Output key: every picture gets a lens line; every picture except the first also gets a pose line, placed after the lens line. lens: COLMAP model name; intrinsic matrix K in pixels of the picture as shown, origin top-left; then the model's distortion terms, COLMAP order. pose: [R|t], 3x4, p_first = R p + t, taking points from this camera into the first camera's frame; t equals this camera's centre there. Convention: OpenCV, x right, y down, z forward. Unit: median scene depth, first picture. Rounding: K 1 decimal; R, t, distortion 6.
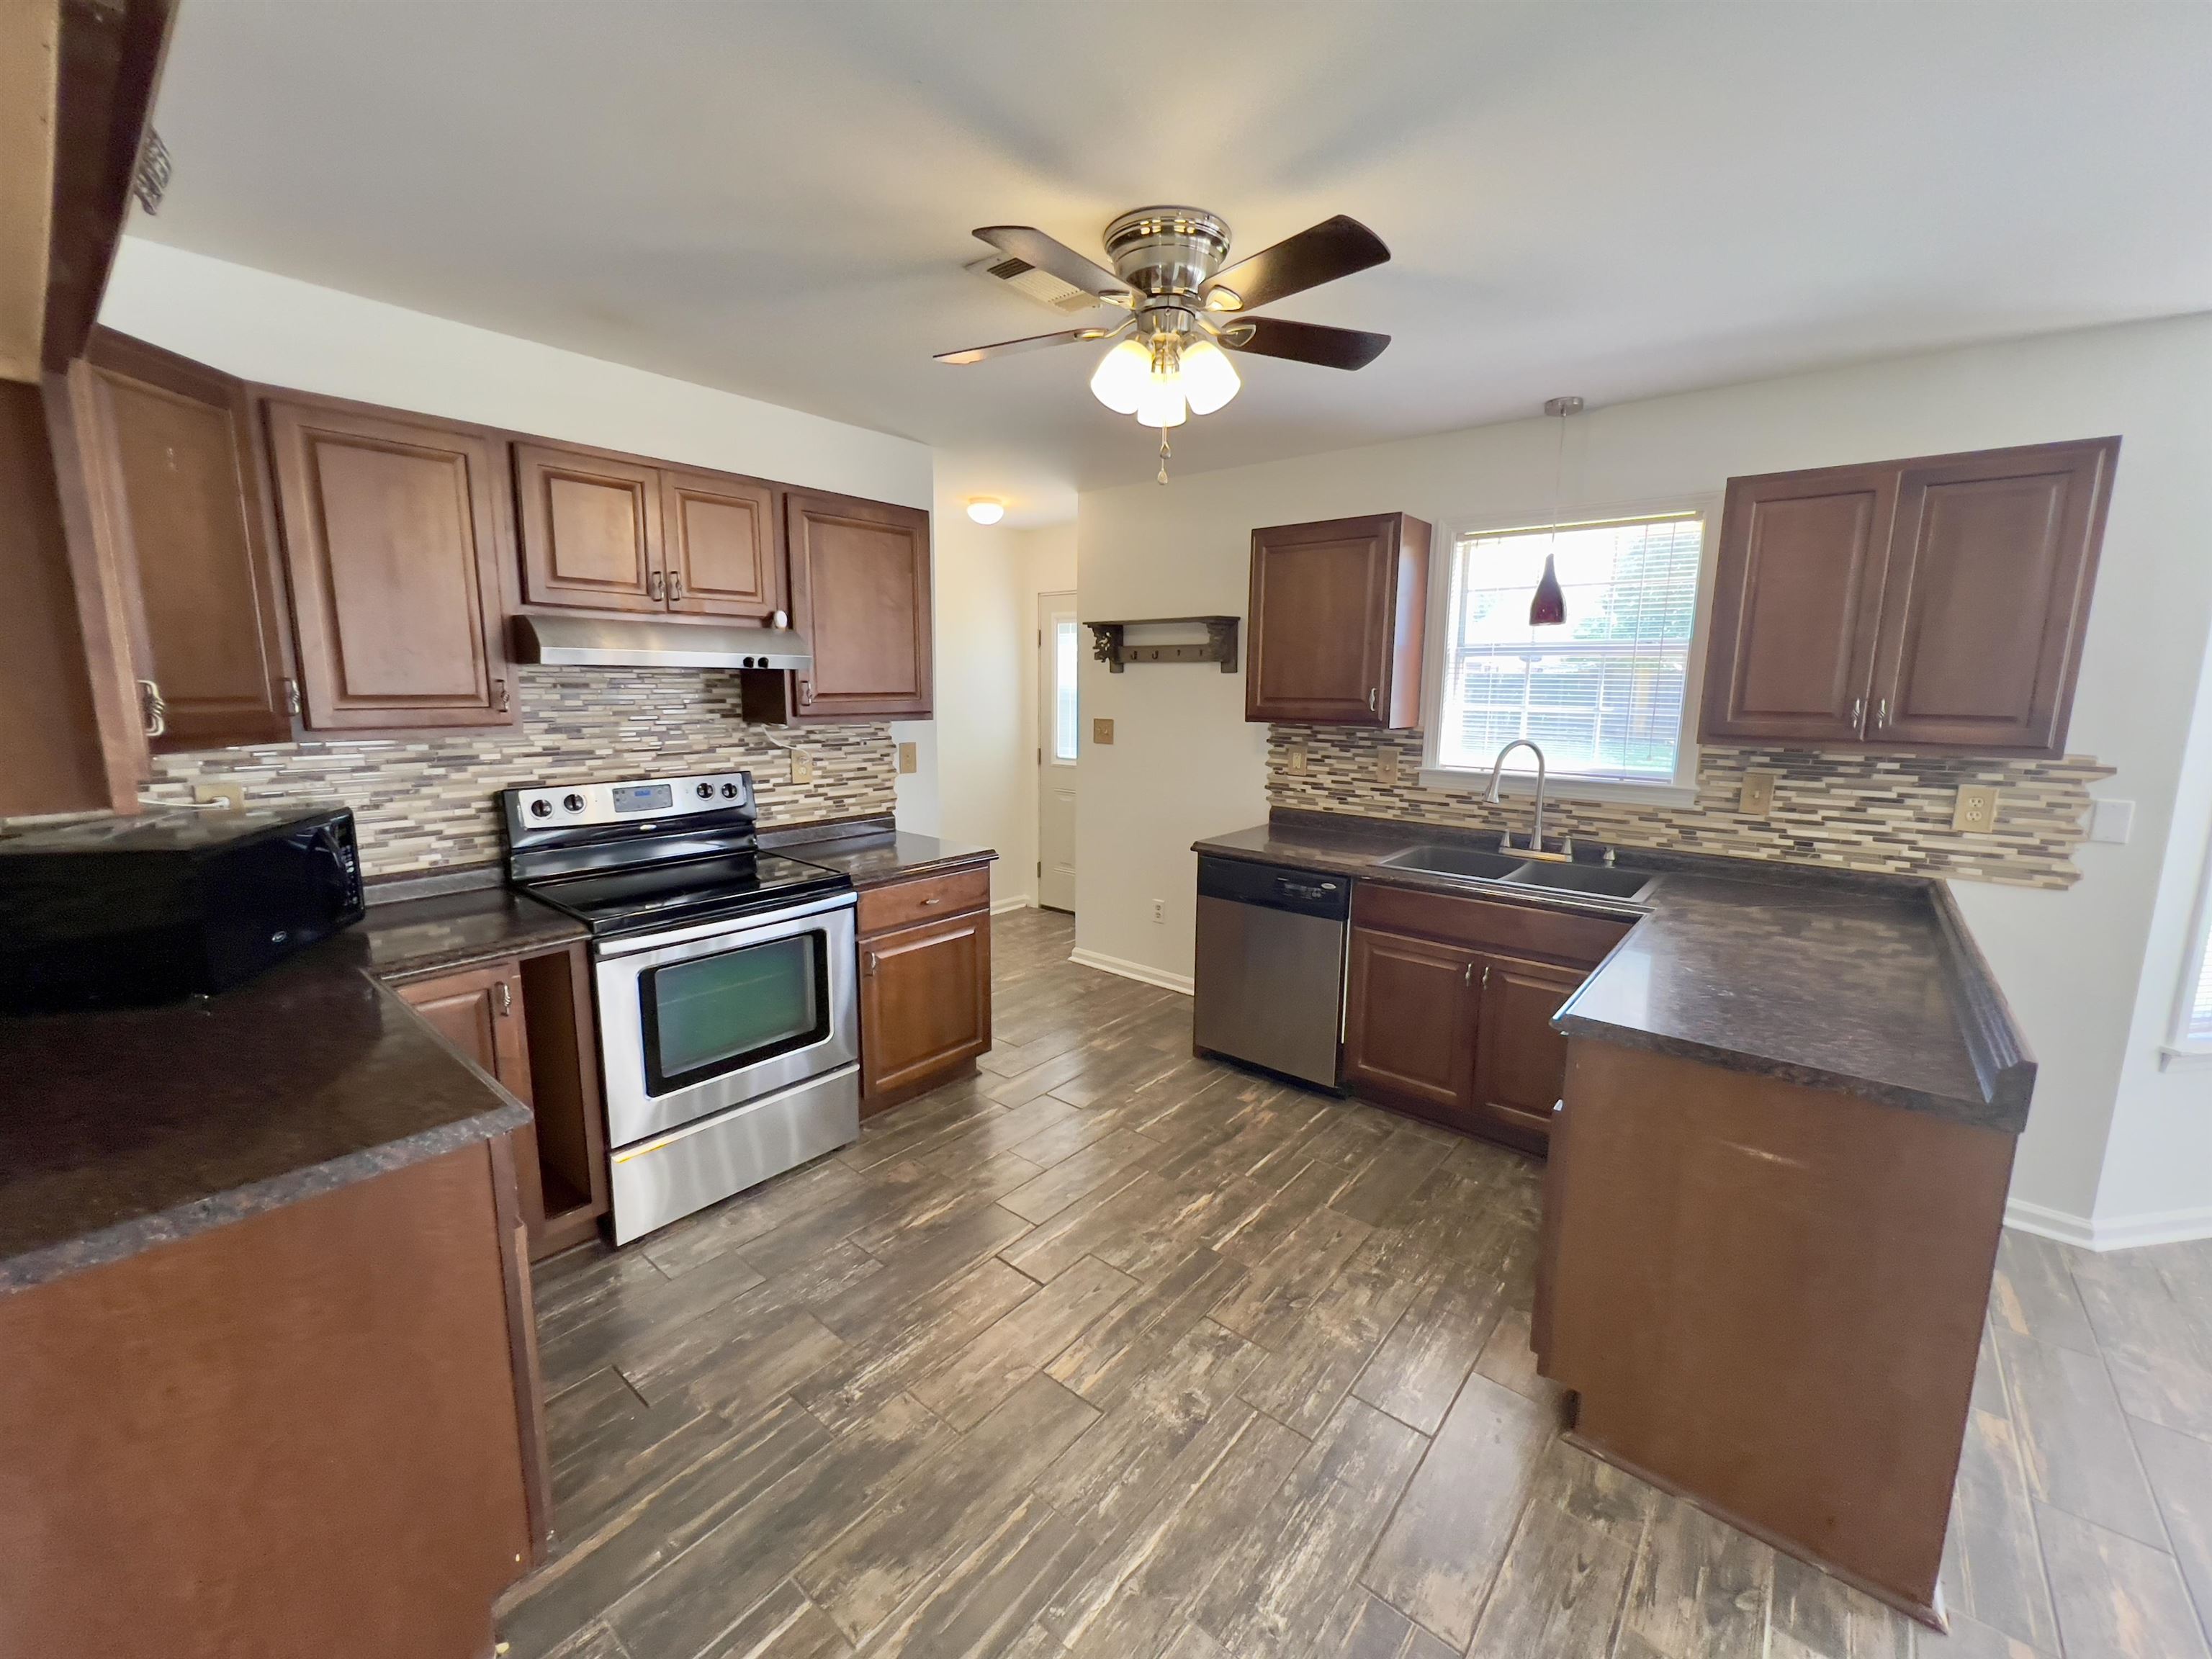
lens RADIAL K [[887.3, 0, 1101.5], [0, 887.3, 822.2], [0, 0, 1]] dist [-0.002086, 0.000052]
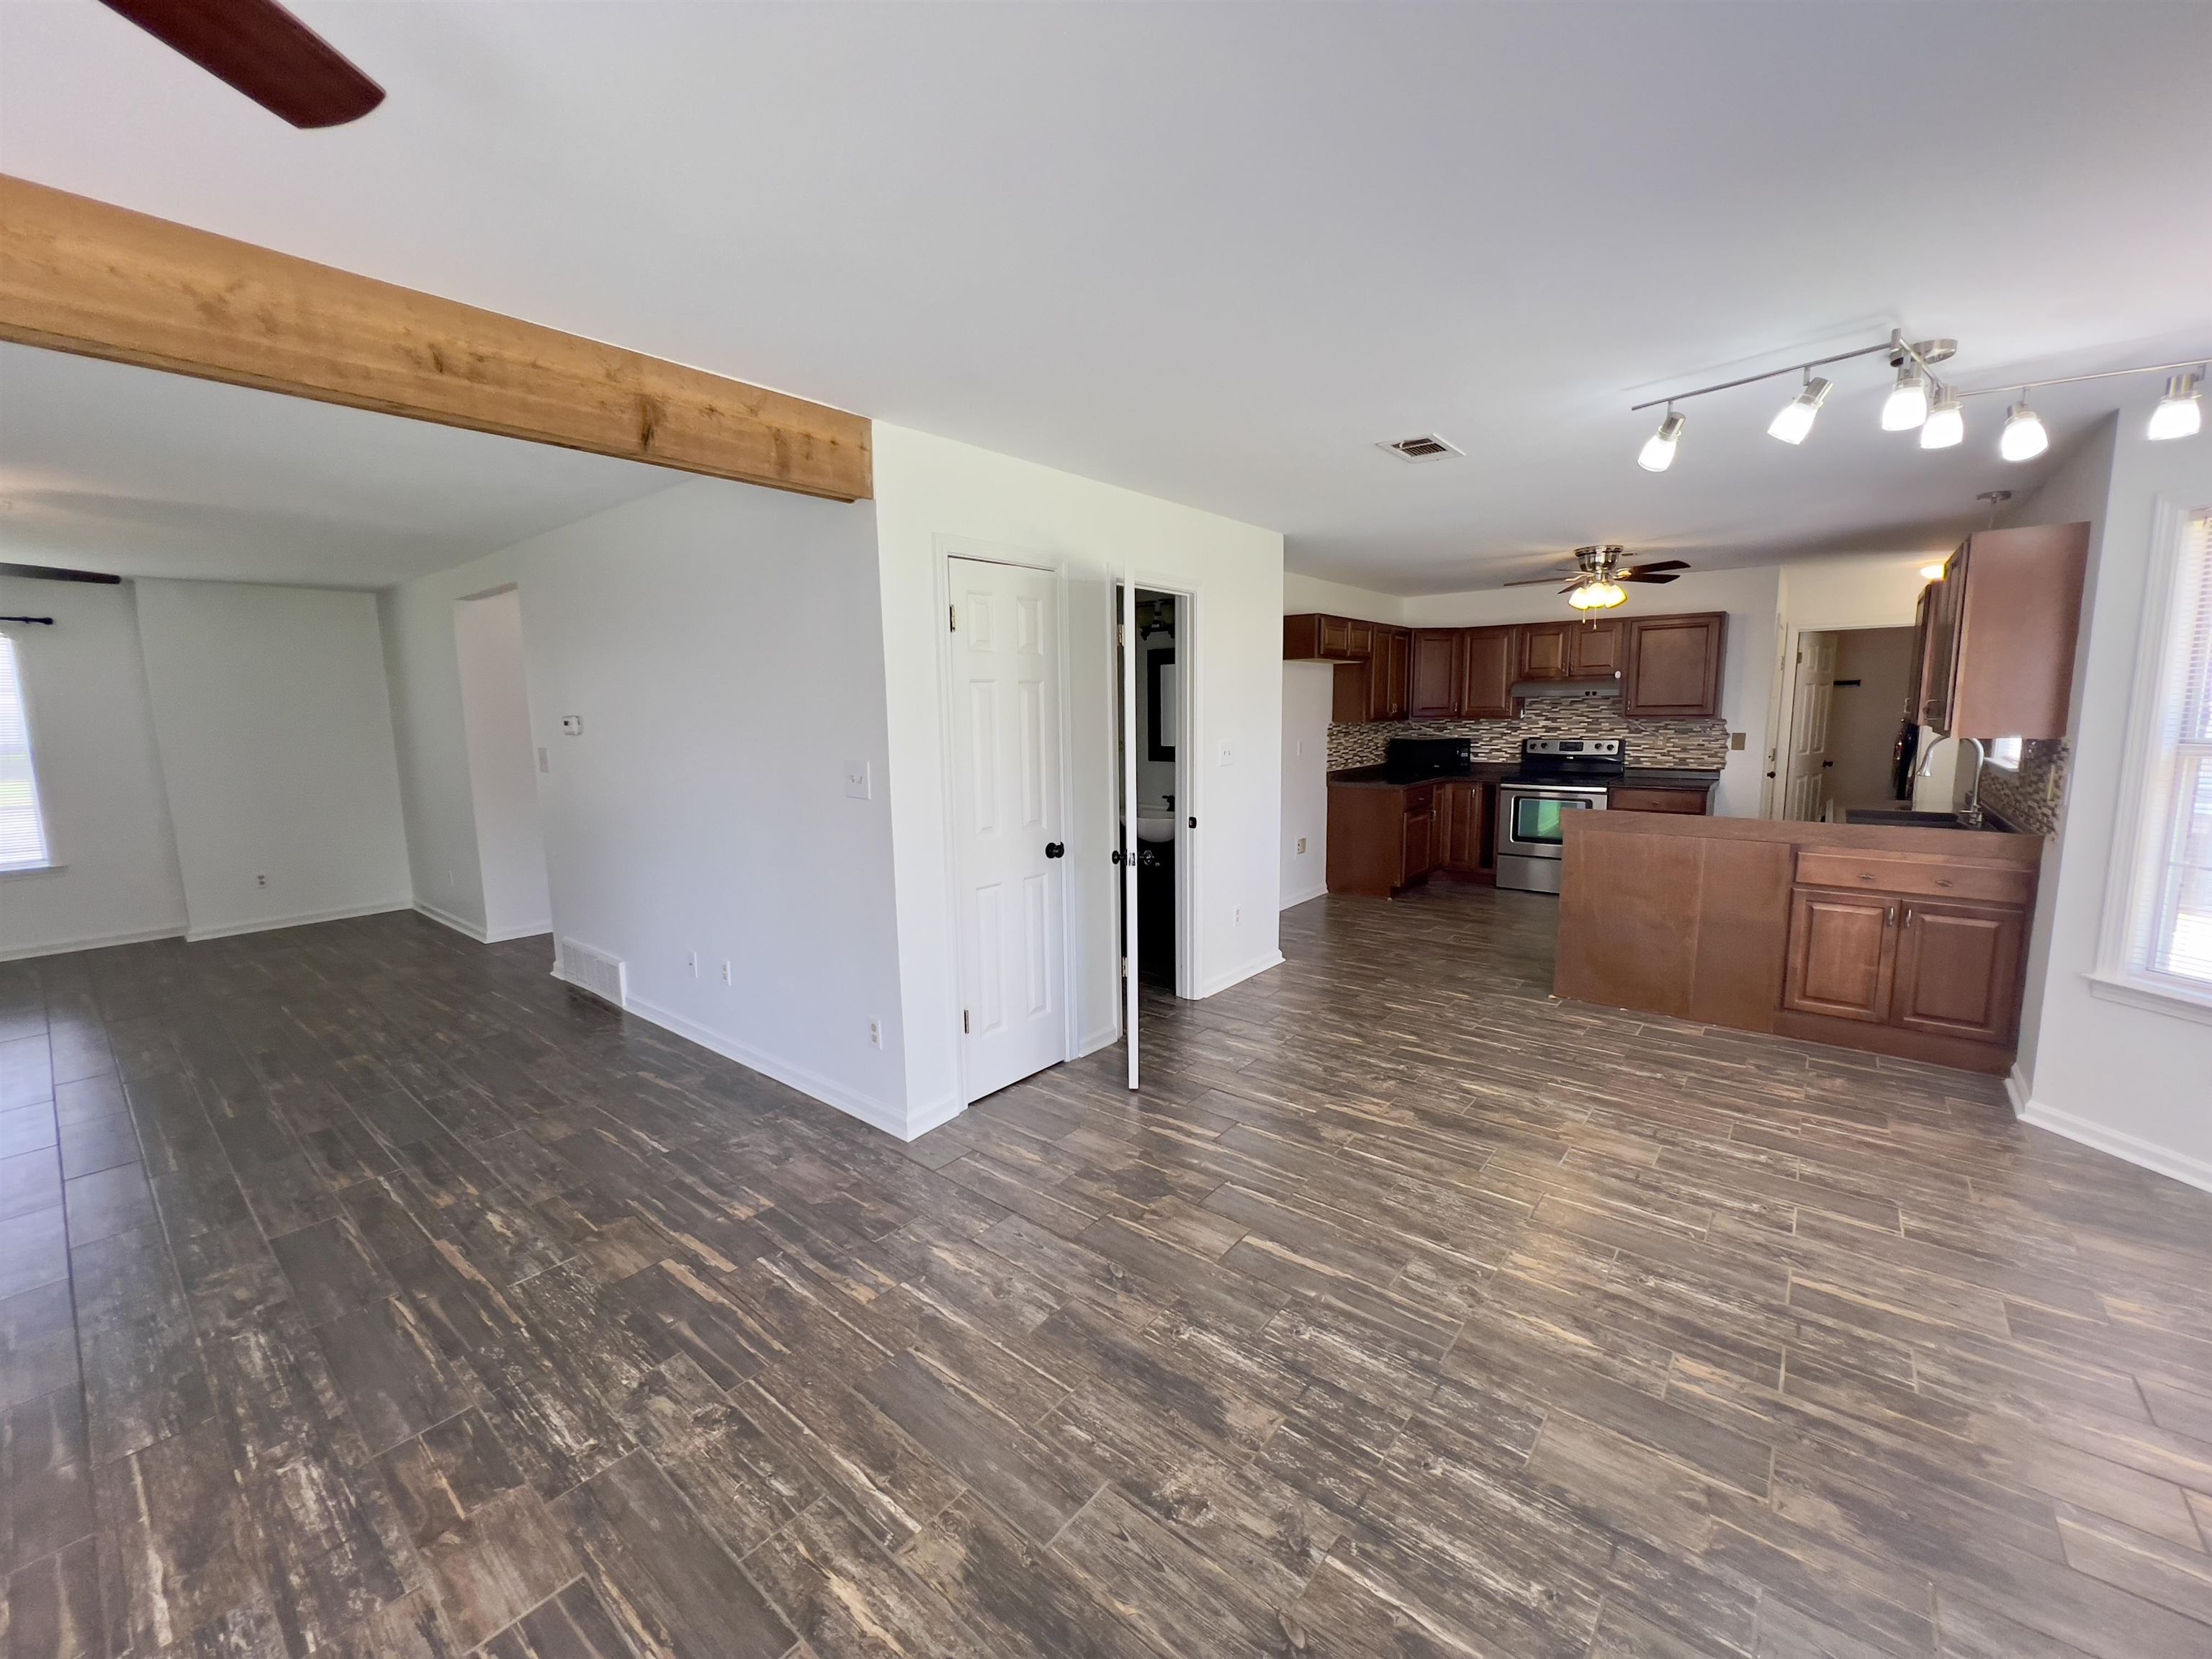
lens RADIAL K [[887.3, 0, 1101.5], [0, 887.3, 822.2], [0, 0, 1]] dist [-0.002086, 0.000052]
pose [[0.001353, 0.122104, -0.992516, 2.050467], [-0.143048, 0.982334, 0.120656, 0.072375], [0.989715, 0.141815, 0.018796, -0.364993]]
